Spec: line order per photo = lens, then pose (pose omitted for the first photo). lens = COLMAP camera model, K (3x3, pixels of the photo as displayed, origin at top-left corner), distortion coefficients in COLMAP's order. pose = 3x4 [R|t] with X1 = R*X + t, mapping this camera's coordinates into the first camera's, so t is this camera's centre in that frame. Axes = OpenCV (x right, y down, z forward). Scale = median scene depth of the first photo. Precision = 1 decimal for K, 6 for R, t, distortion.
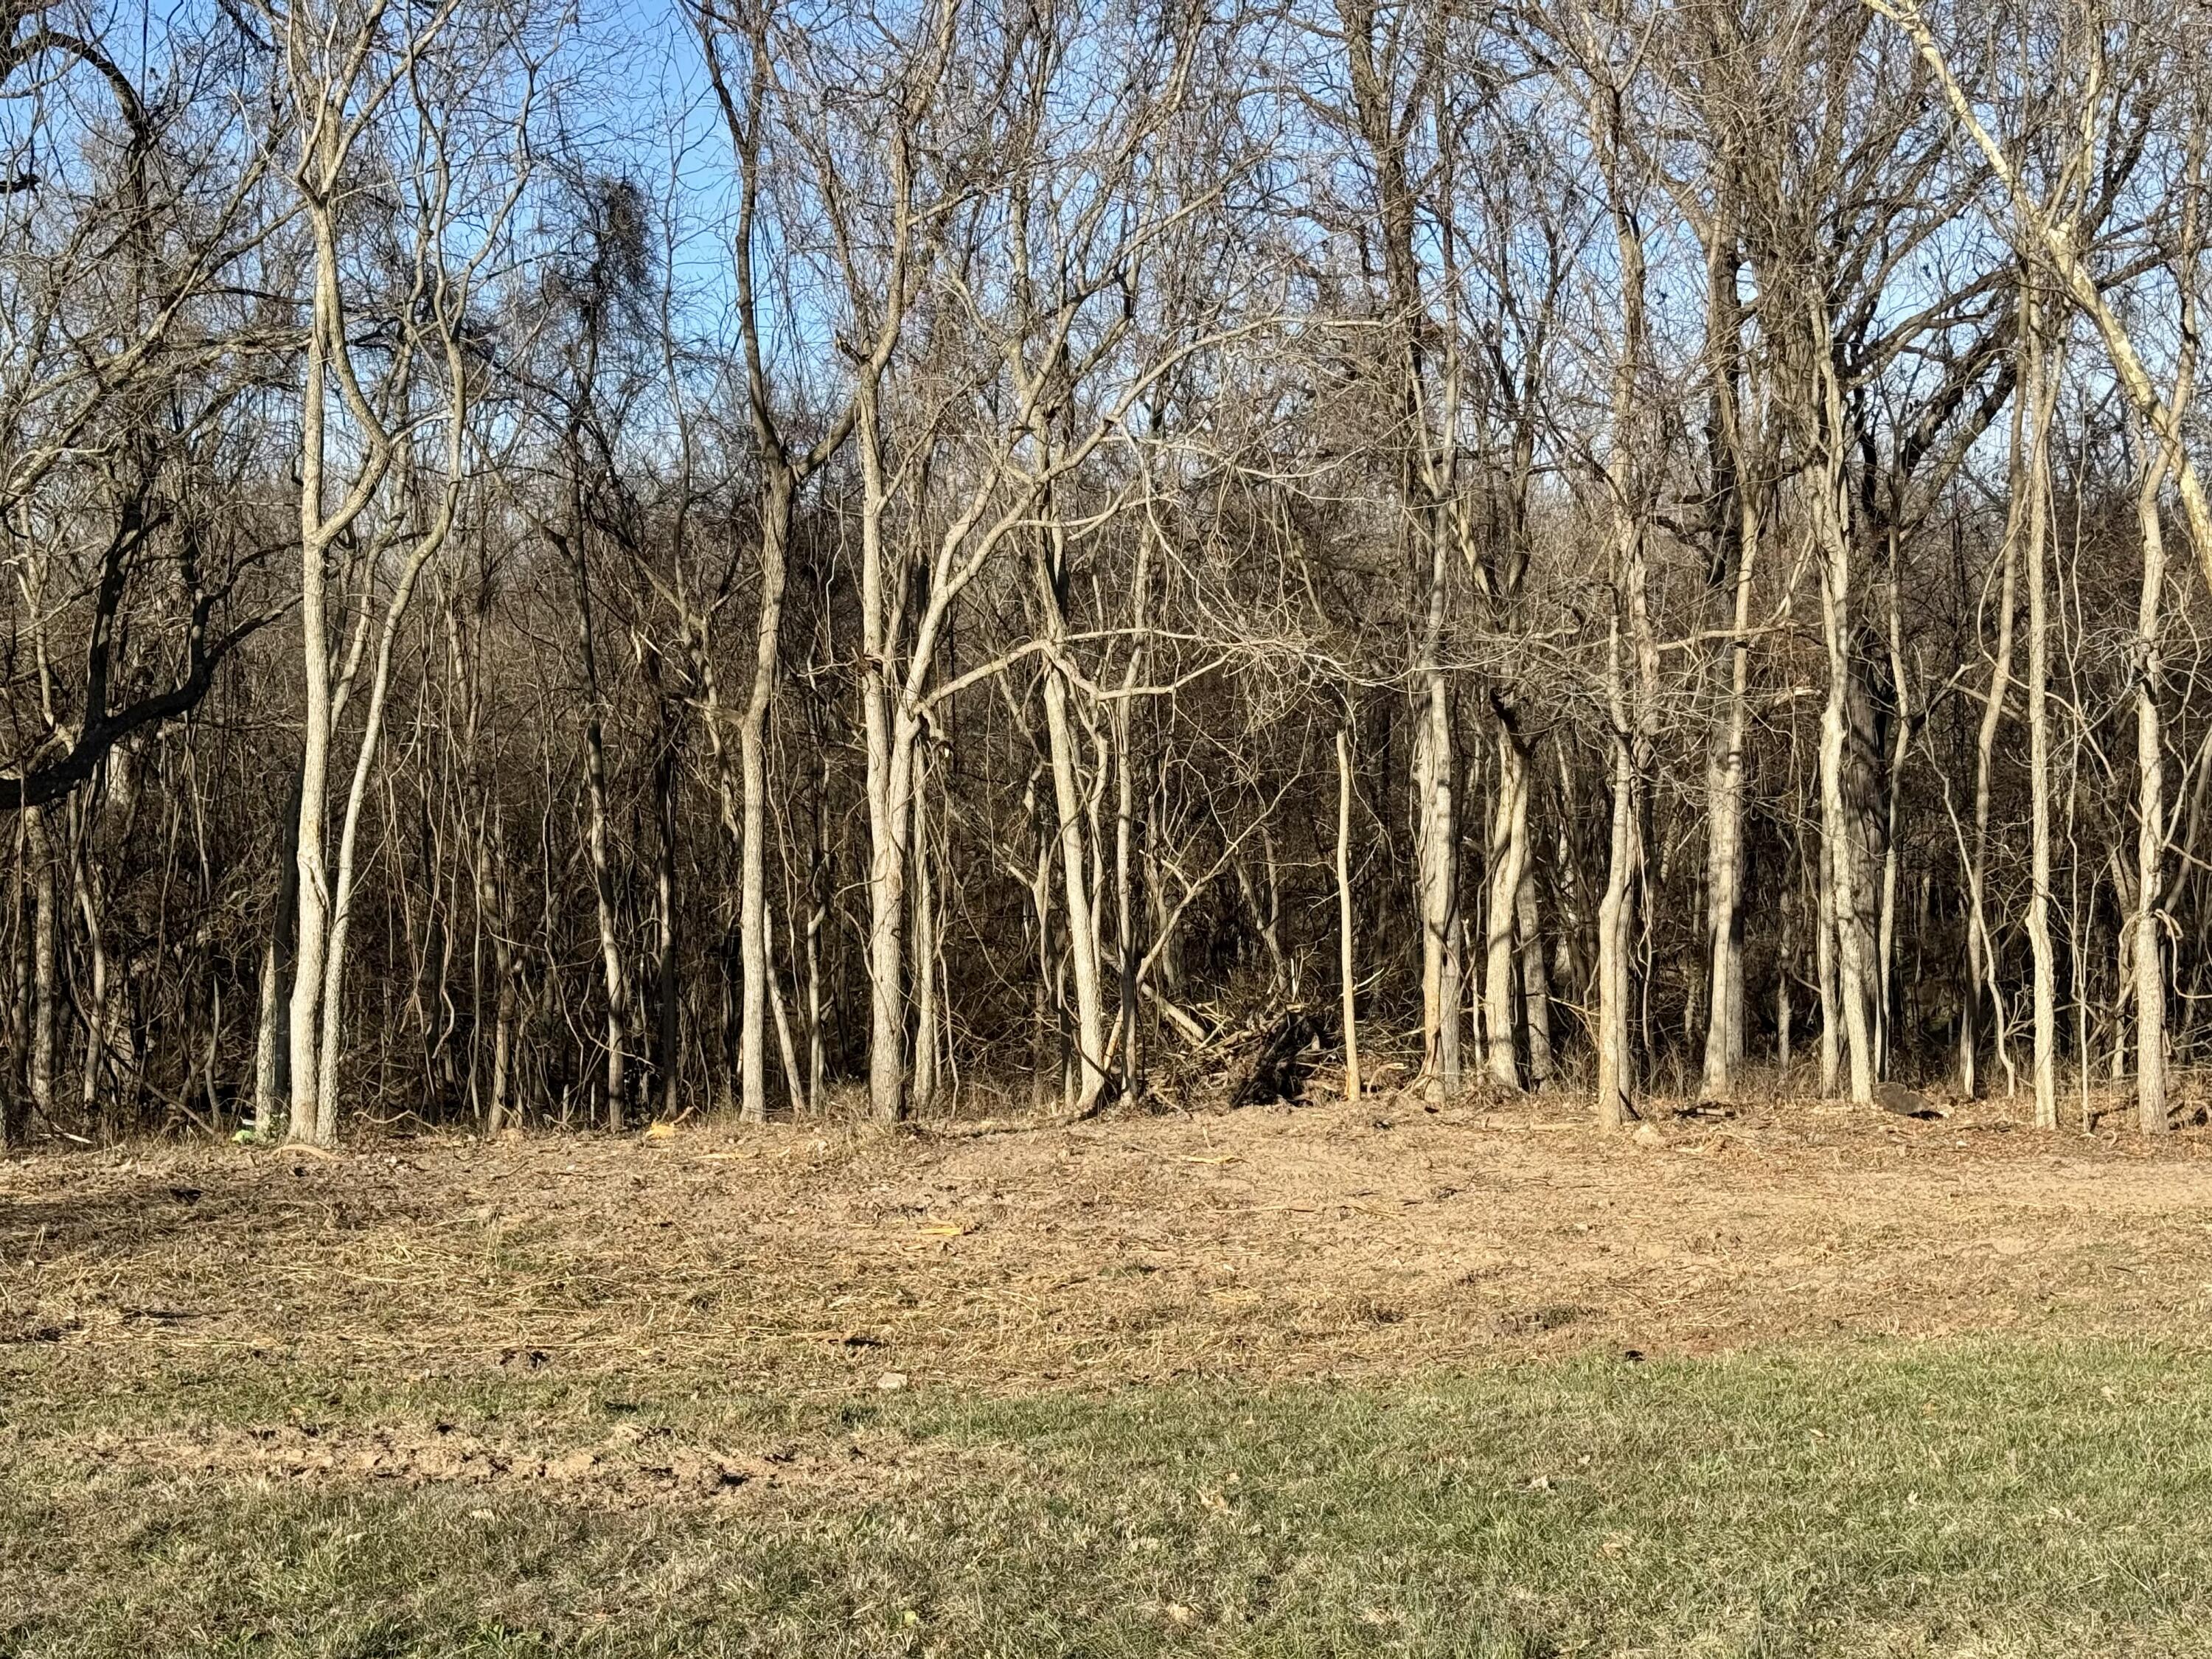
lens RADIAL K [[3078.3, 0, 1110.4], [0, 3078.3, 829.6], [0, 0, 1]] dist [0.155771, 0.000000]
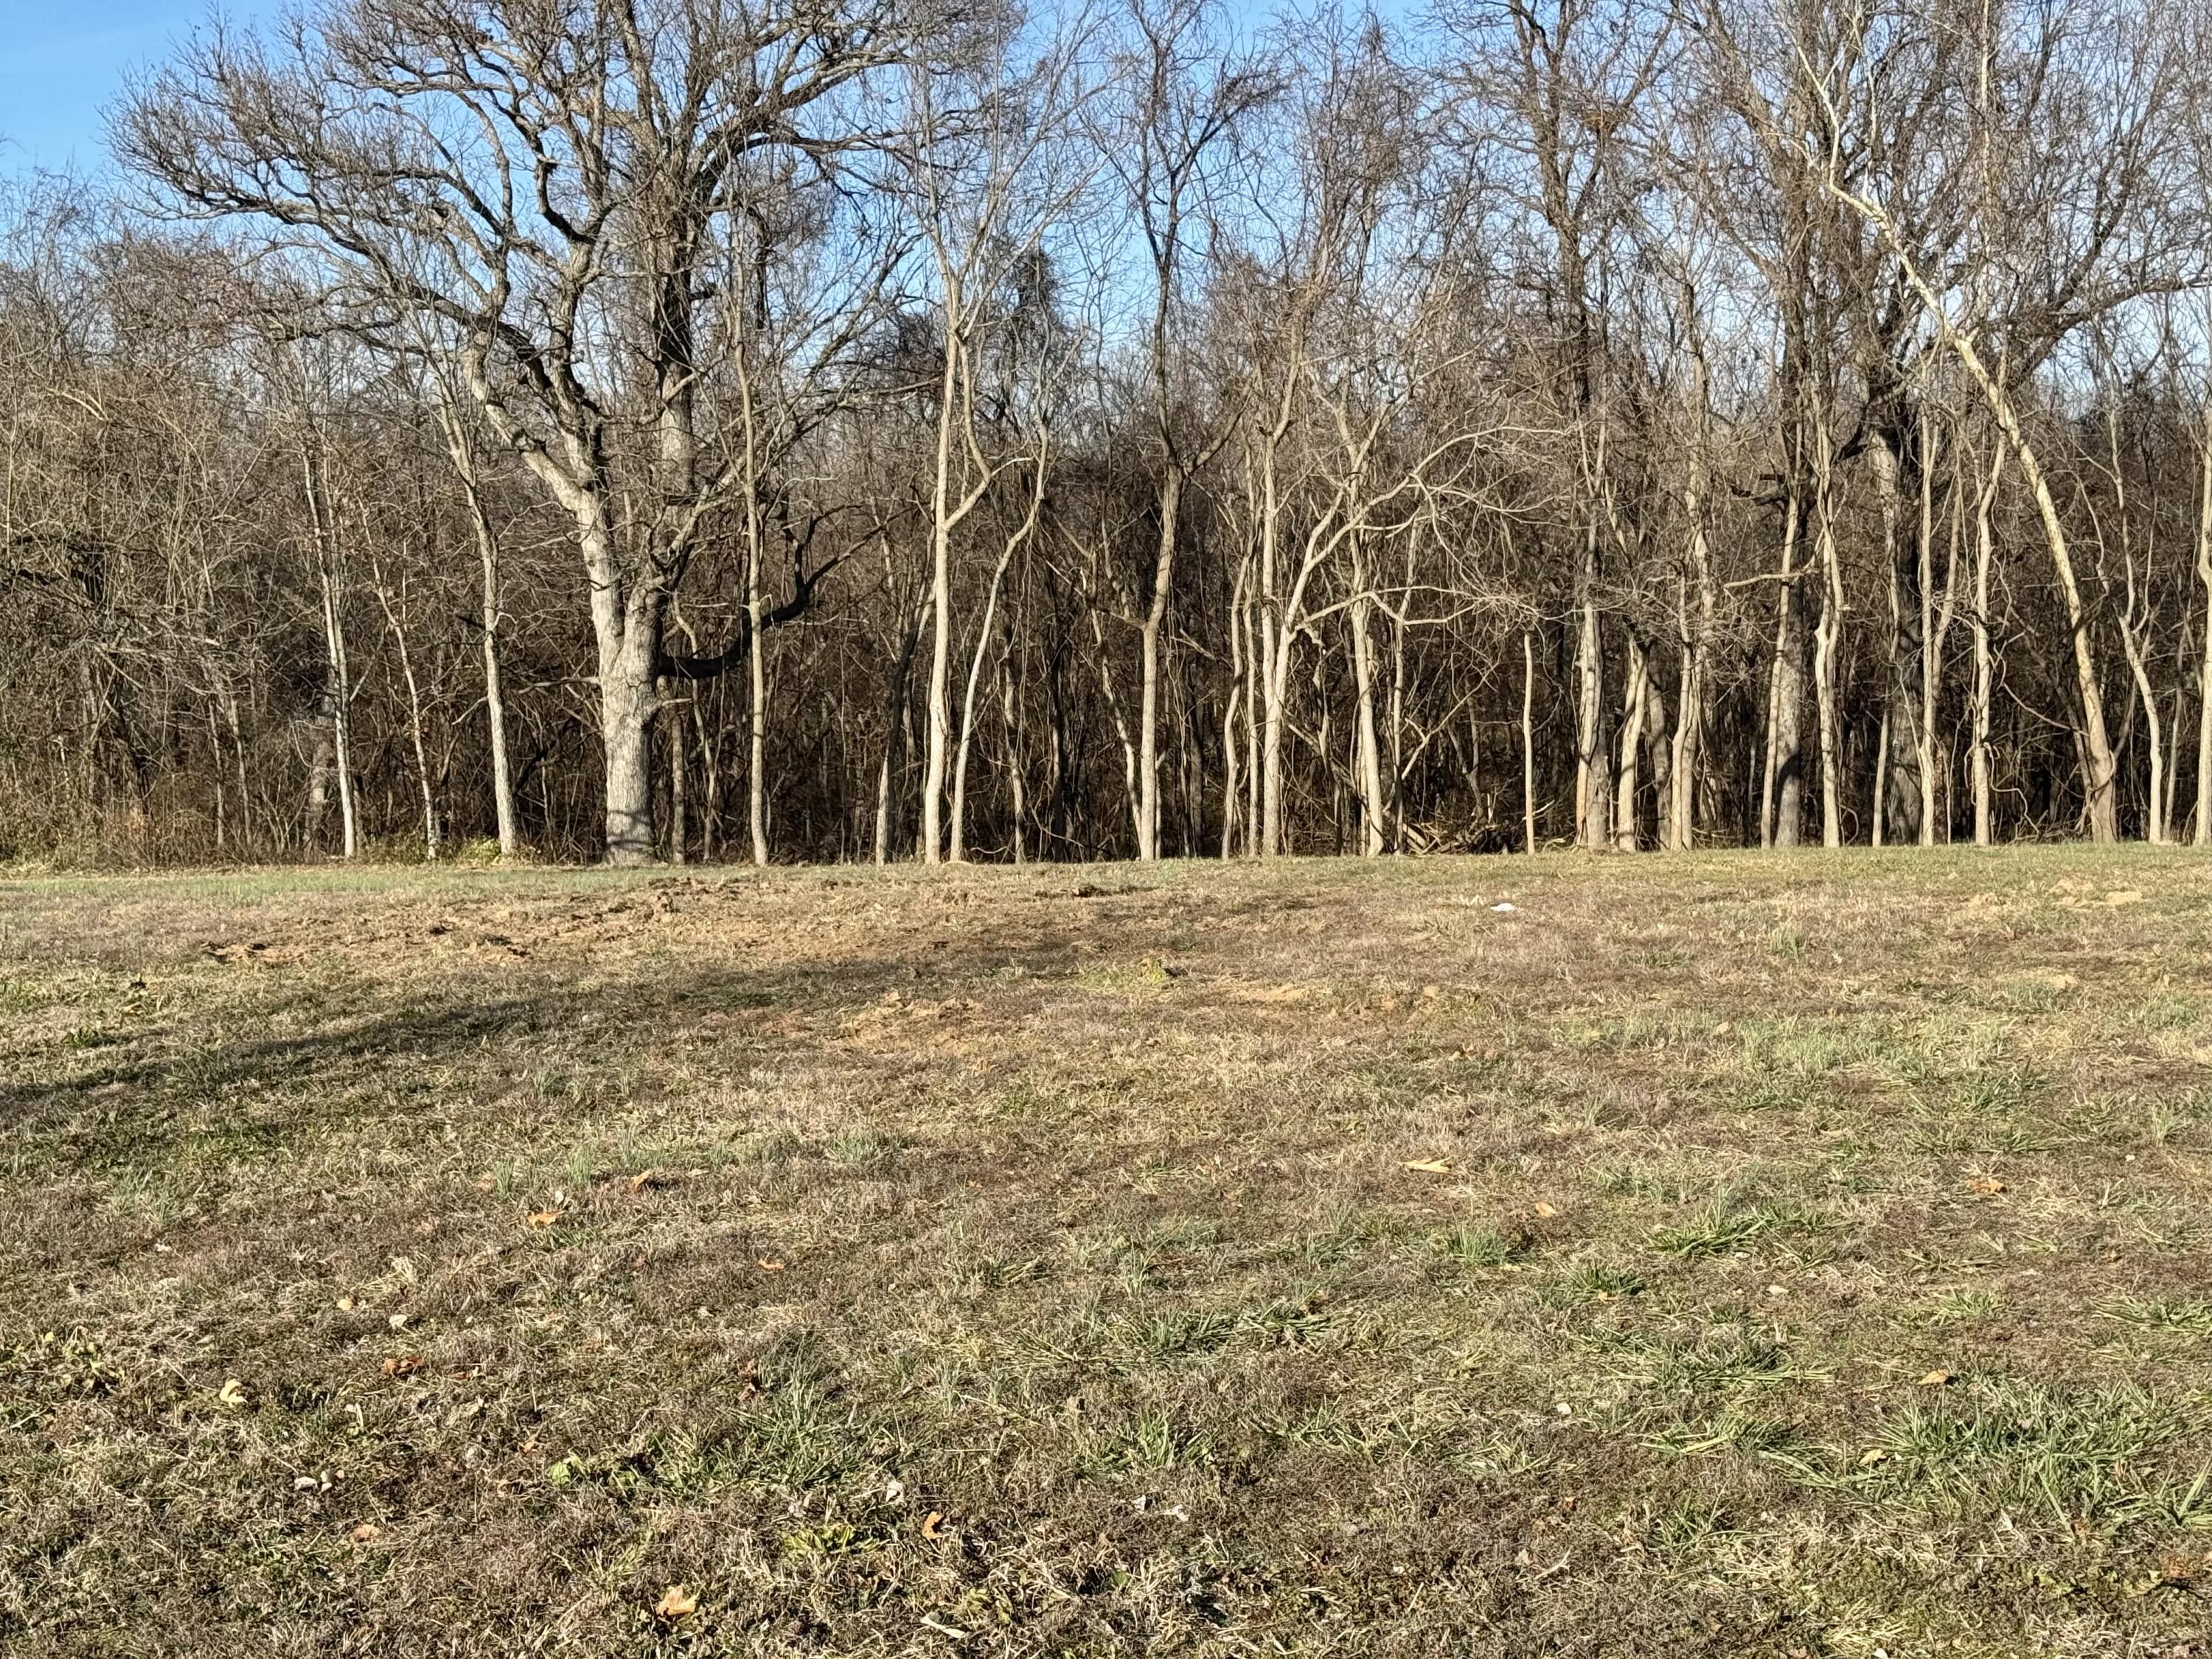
lens RADIAL K [[3078.3, 0, 1099.7], [0, 3078.3, 834.7], [0, 0, 1]] dist [0.155771, 0.000000]
pose [[0.998151, 0.011657, -0.059658, -0.047935], [-0.009246, 0.999136, 0.040529, 0.007778], [0.060079, -0.039903, 0.997396, -0.584154]]
